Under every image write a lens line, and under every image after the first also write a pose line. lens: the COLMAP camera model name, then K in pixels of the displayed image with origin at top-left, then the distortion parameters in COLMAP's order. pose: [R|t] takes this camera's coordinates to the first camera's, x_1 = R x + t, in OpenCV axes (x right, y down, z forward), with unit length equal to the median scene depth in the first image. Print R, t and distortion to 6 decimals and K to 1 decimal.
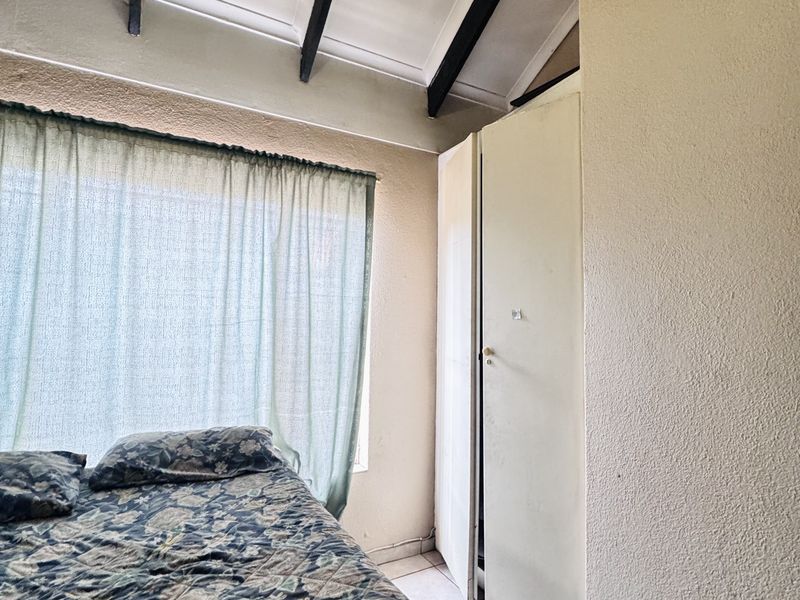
lens RADIAL K [[426.6, 0, 400.5], [0, 426.6, 297.9], [0, 0, 1]] dist [-0.001778, 0.000881]
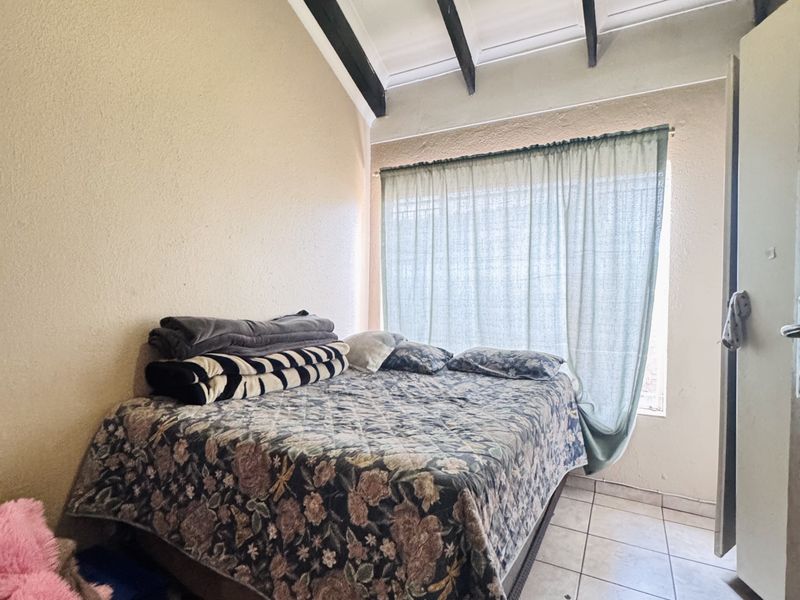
lens RADIAL K [[426.6, 0, 400.5], [0, 426.6, 297.9], [0, 0, 1]] dist [-0.001778, 0.000881]
pose [[0.539756, 0.005528, -0.841803, 0.557380], [0.046622, 0.998247, 0.036449, 0.057758], [0.840530, -0.058920, 0.538552, -0.105383]]
